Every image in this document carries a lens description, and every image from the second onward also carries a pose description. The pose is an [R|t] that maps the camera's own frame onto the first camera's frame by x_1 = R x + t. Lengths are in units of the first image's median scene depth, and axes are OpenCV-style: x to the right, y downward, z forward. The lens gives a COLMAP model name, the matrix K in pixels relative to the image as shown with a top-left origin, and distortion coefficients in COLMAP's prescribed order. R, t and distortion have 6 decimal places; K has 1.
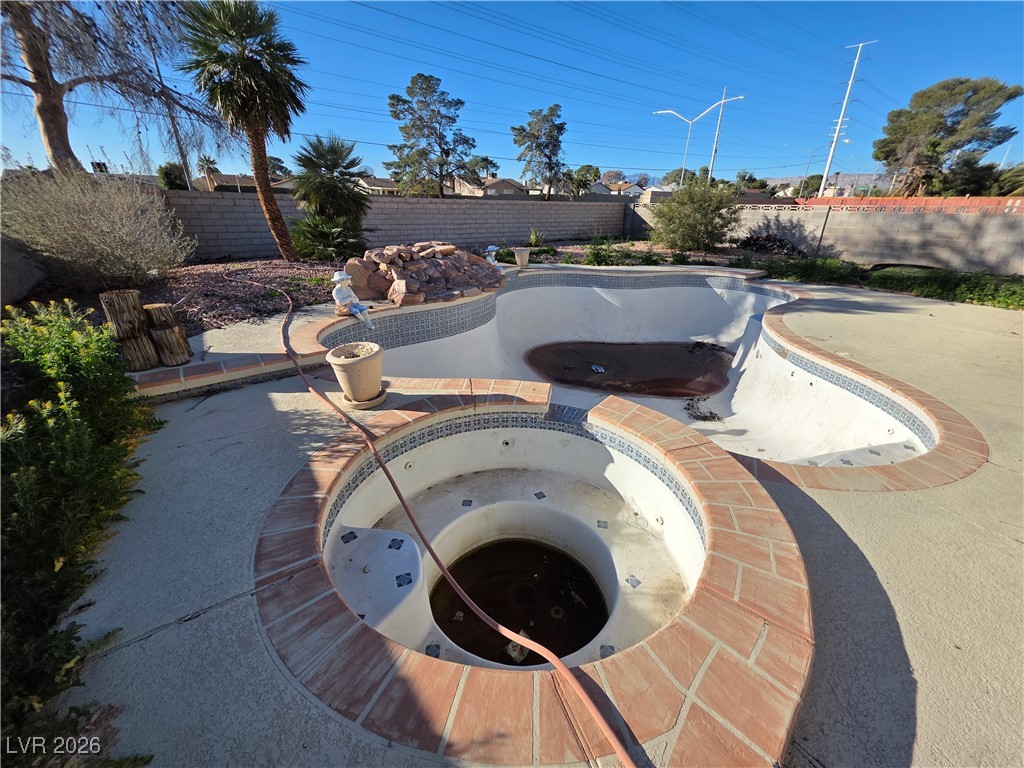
lens RADIAL K [[406.9, 0, 516.2], [0, 406.9, 383.4], [0, 0, 1]] dist [0.000893, -0.000509]
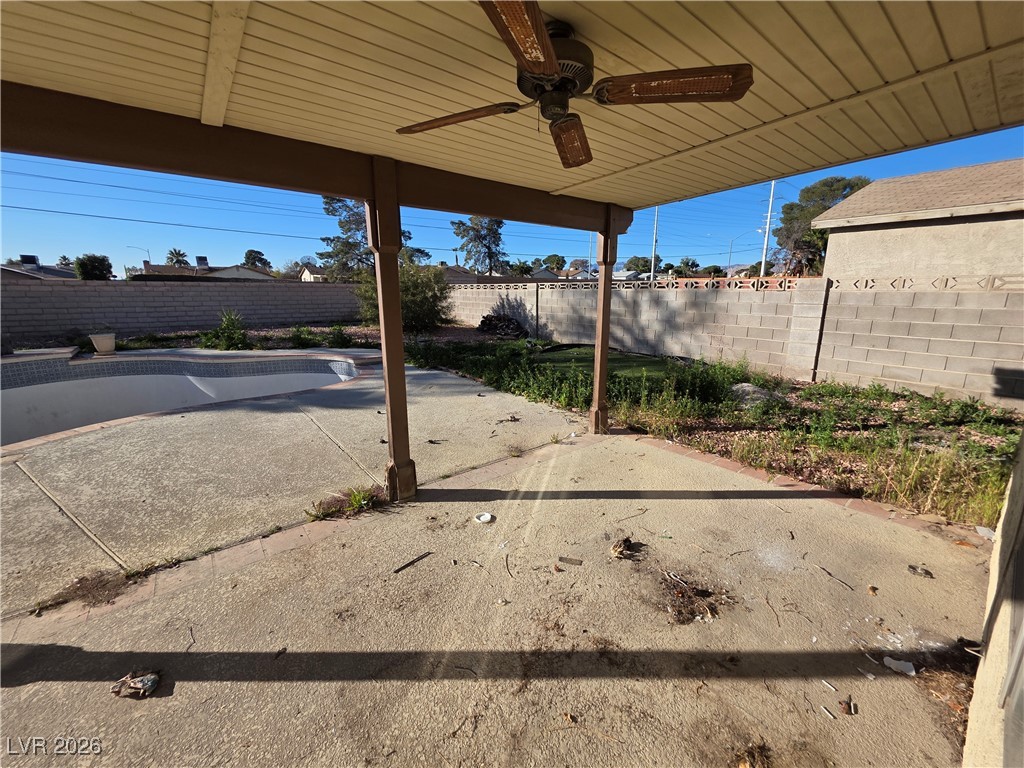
lens RADIAL K [[406.9, 0, 516.2], [0, 406.9, 383.4], [0, 0, 1]] dist [0.000893, -0.000509]
pose [[0.999763, -0.014477, 0.016245, 0.649542], [0.017270, 0.982082, -0.187660, -0.037023], [-0.013238, 0.187896, 0.982100, 0.122601]]
